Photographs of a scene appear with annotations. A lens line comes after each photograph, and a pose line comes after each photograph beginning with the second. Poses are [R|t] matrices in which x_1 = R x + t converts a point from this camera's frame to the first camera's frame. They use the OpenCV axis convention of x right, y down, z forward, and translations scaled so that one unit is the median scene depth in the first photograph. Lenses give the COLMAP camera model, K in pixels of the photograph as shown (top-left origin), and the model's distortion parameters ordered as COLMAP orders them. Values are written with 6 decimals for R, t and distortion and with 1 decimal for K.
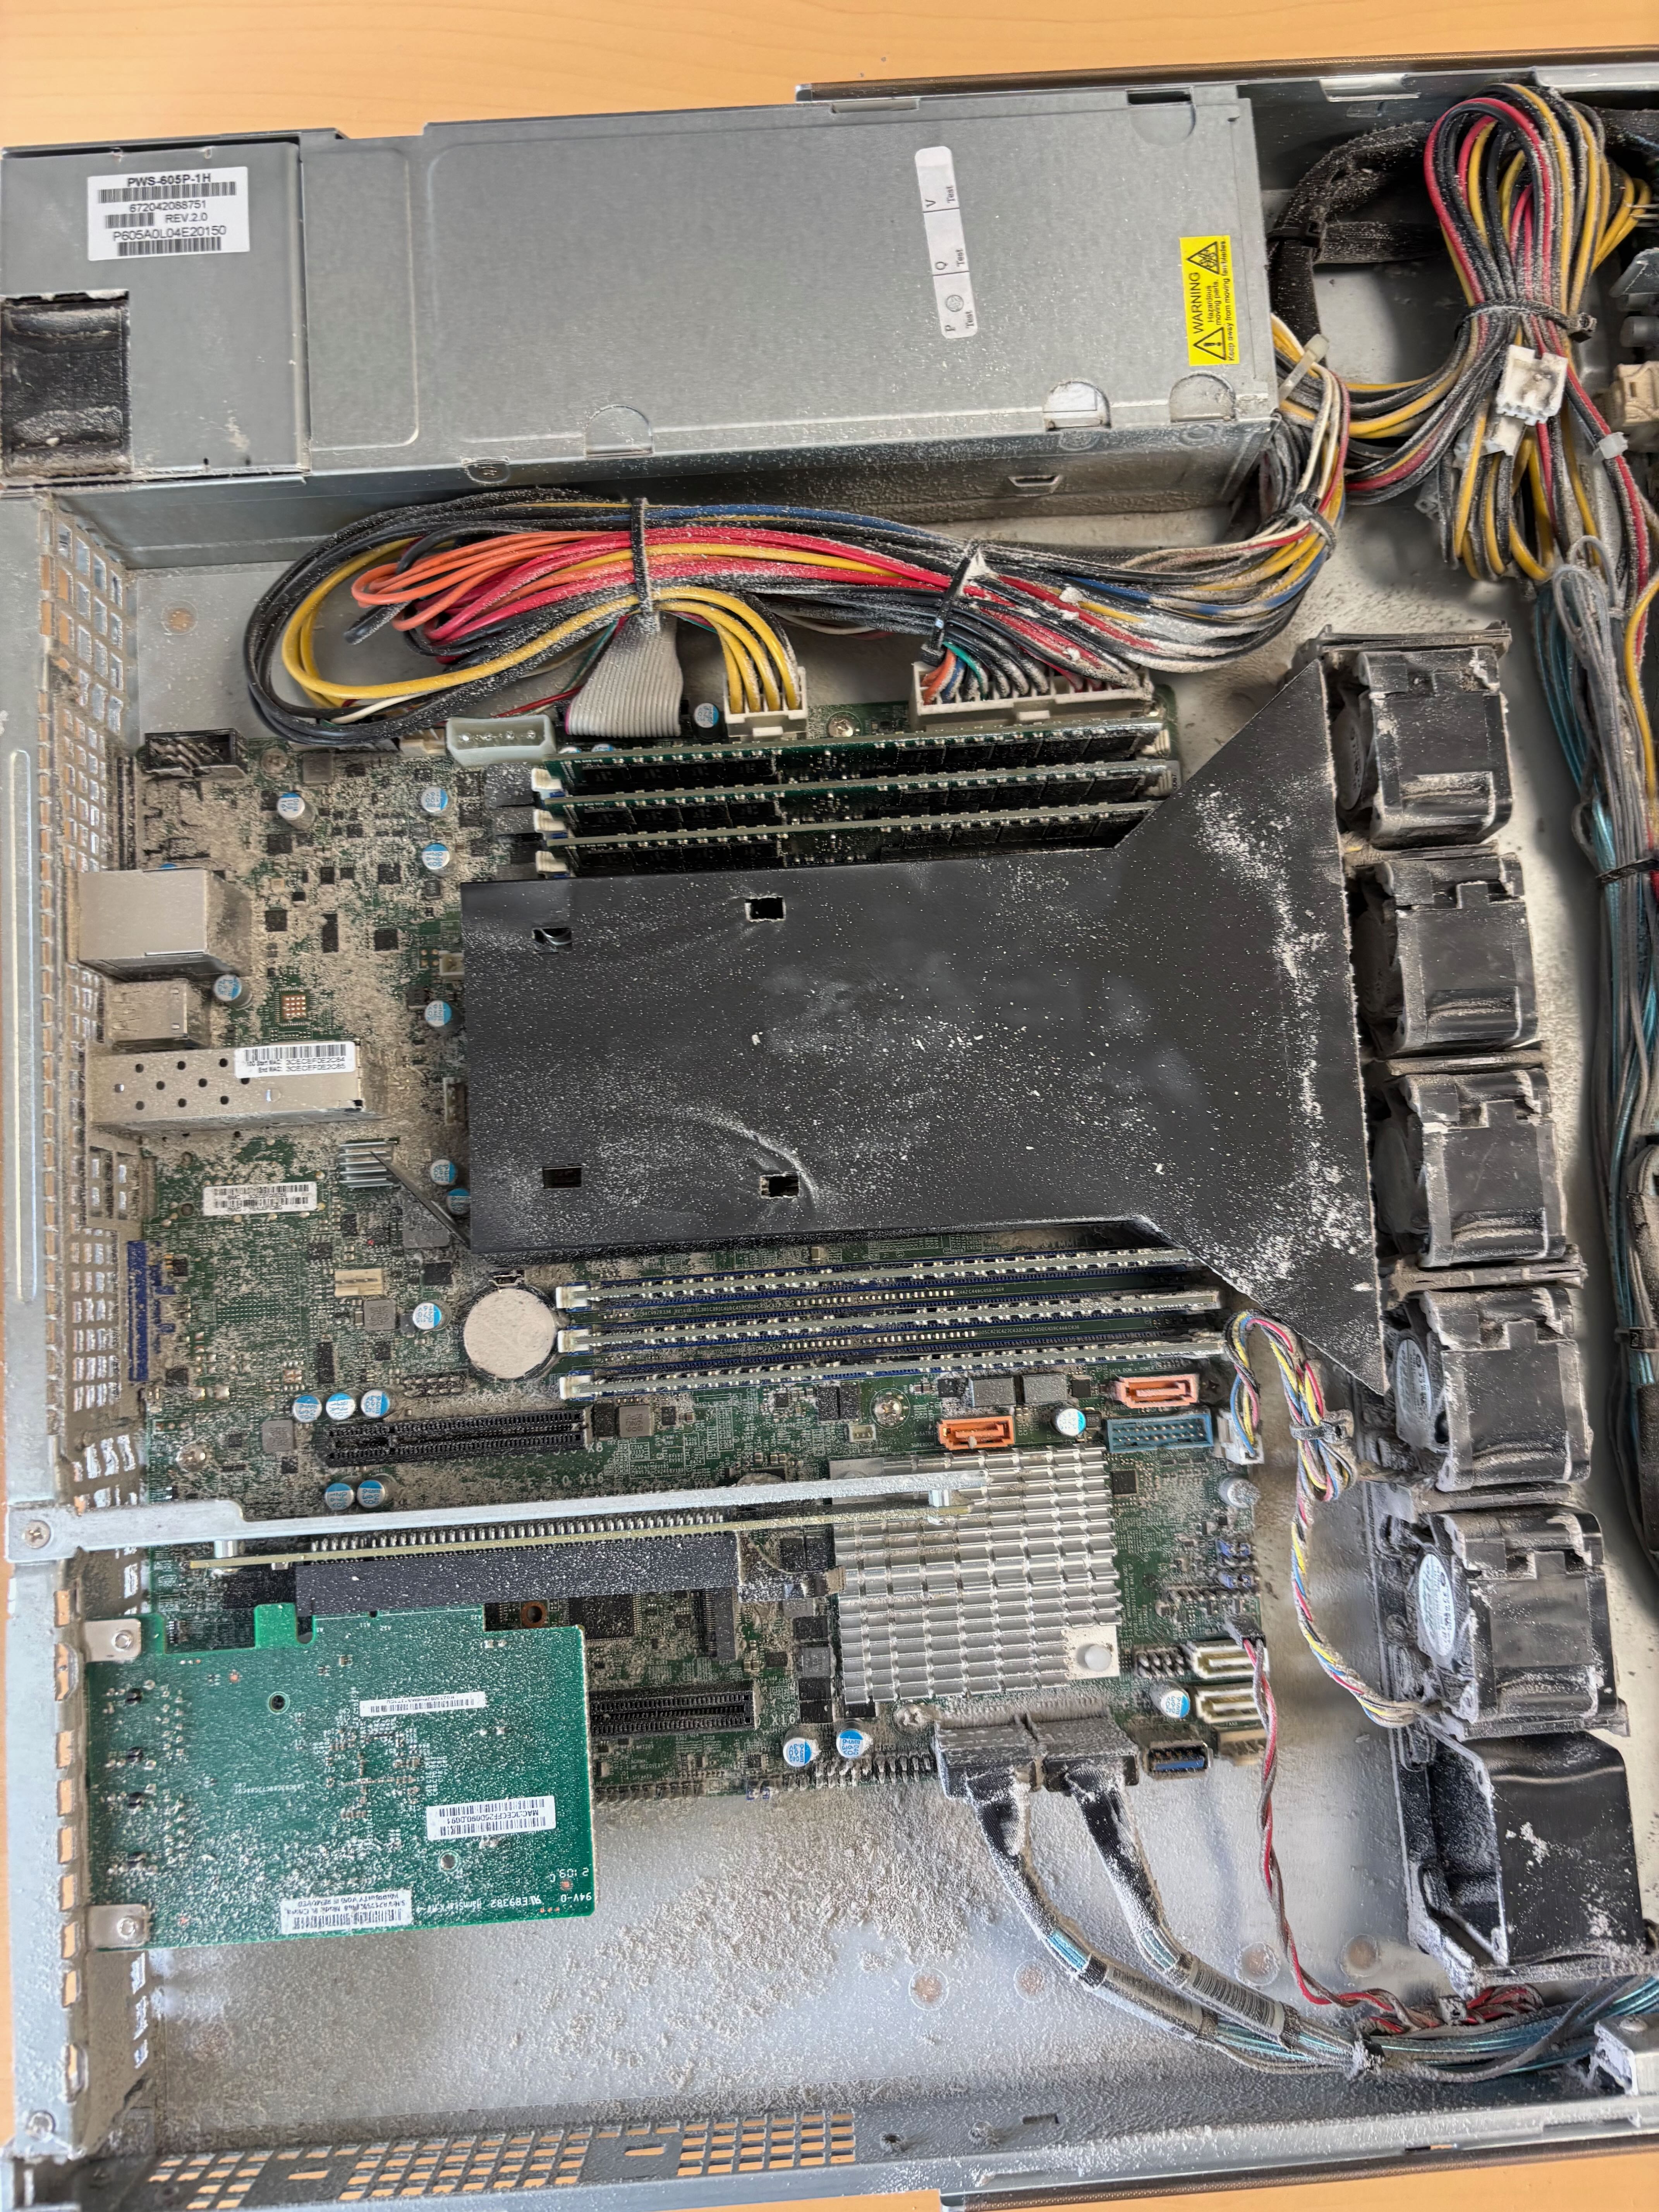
lens RADIAL K [[1701.2, 0, 862.5], [0, 1701.2, 1095.9], [0, 0, 1]] dist [0.001793, -0.003327]
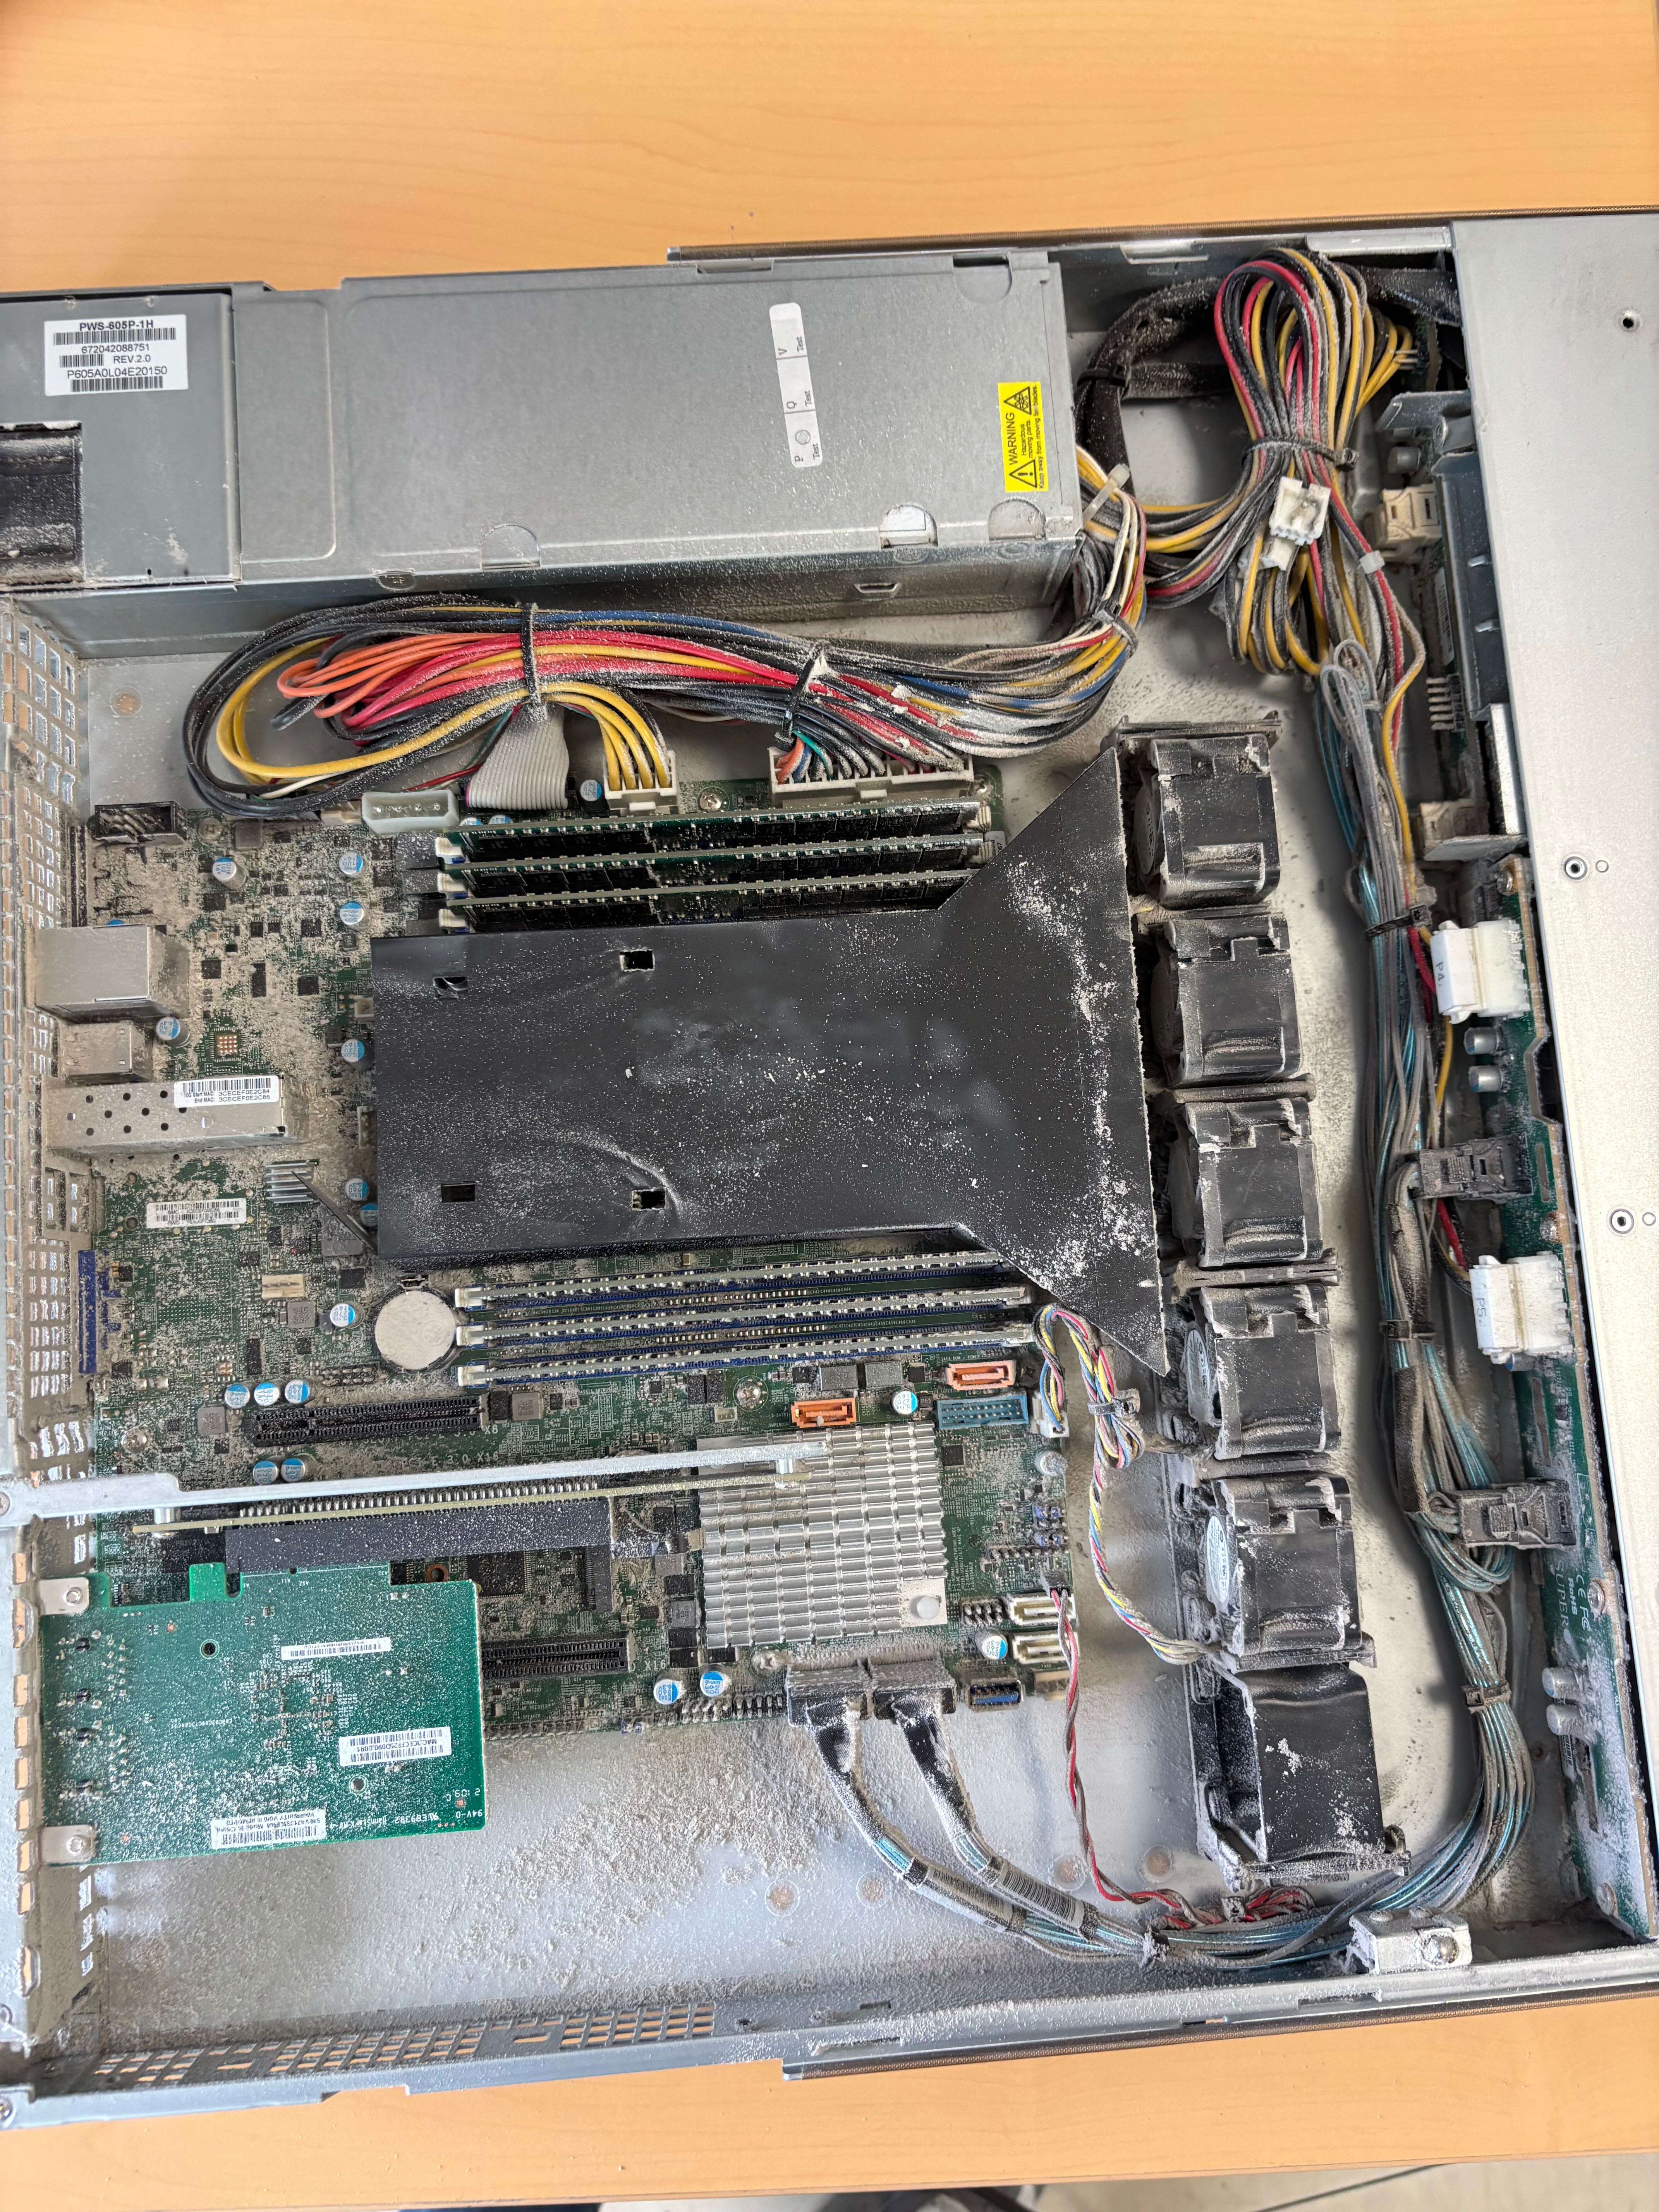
lens RADIAL K [[1719.8, 0, 871.6], [0, 1719.8, 1107.8], [0, 0, 1]] dist [0.006294, -0.001289]
pose [[0.999649, -0.001827, 0.026425, 0.070020], [0.002120, 0.999937, -0.011061, 0.003572], [-0.026403, 0.011113, 0.999590, -0.170837]]
